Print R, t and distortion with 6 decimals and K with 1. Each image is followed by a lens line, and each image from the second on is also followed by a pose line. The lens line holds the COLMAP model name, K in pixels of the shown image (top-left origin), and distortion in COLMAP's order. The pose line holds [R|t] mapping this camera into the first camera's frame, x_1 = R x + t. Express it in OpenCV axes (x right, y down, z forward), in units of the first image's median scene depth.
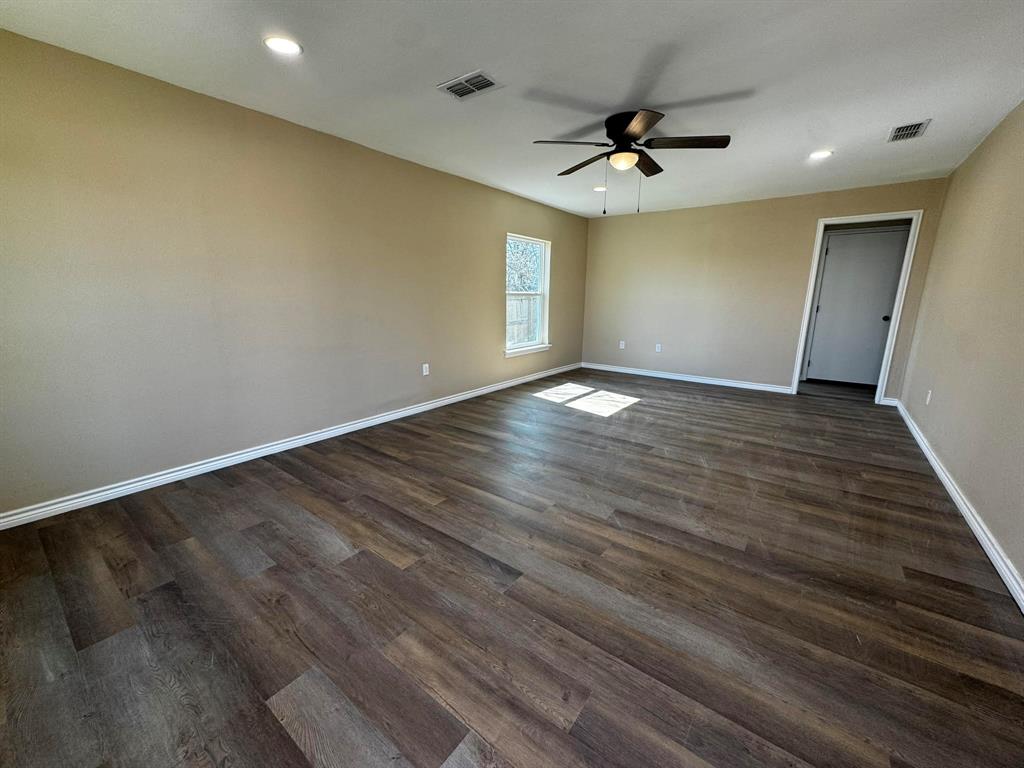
lens RADIAL K [[409.2, 0, 508.7], [0, 409.2, 379.7], [0, 0, 1]] dist [-0.001315, -0.000570]
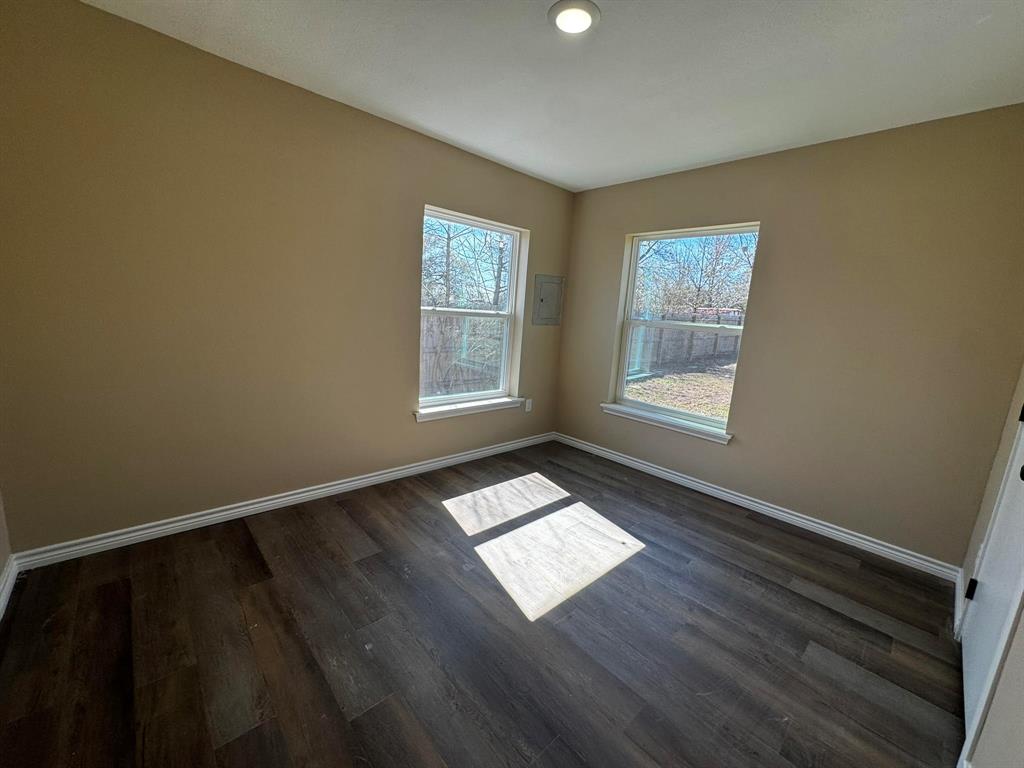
lens RADIAL K [[409.2, 0, 519.0], [0, 409.2, 385.9], [0, 0, 1]] dist [-0.001315, -0.000570]
pose [[0.988817, 0.088238, -0.120232, 0.279121], [-0.091950, 0.995433, -0.025672, -0.144593], [0.117418, 0.036440, 0.992414, 0.636284]]
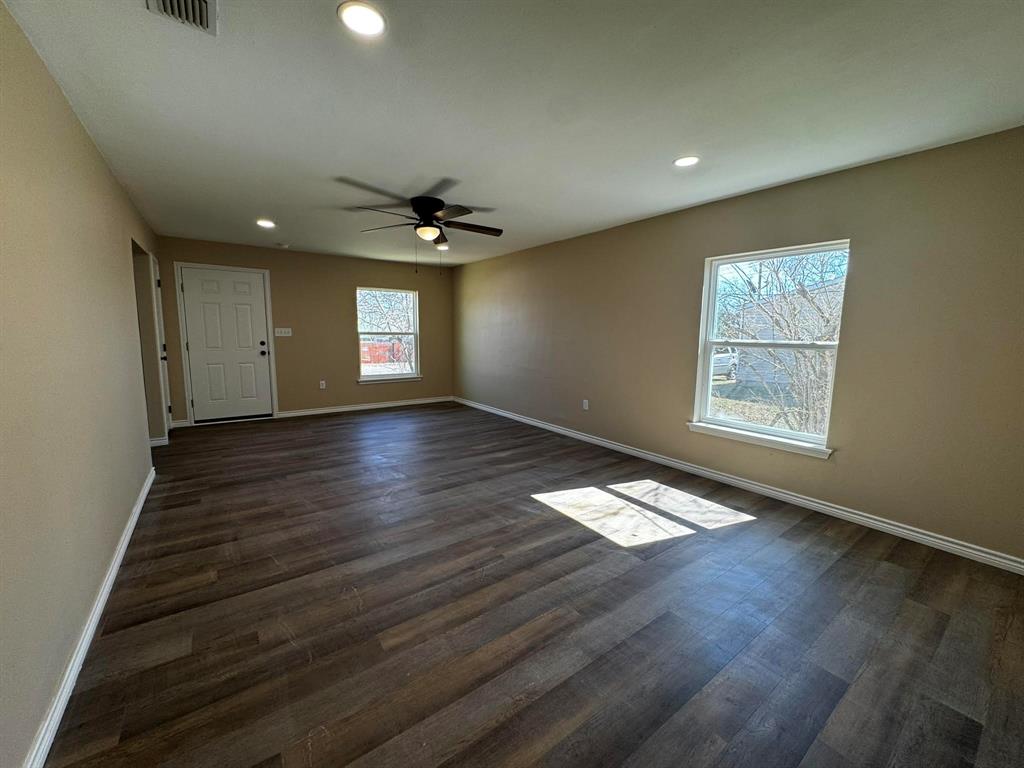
lens RADIAL K [[409.2, 0, 513.2], [0, 409.2, 381.6], [0, 0, 1]] dist [-0.001315, -0.000570]
pose [[-0.281742, 0.105469, -0.953676, 1.045735], [-0.203341, 0.964800, 0.166772, -0.263408], [0.937696, 0.240908, -0.250379, 1.215308]]
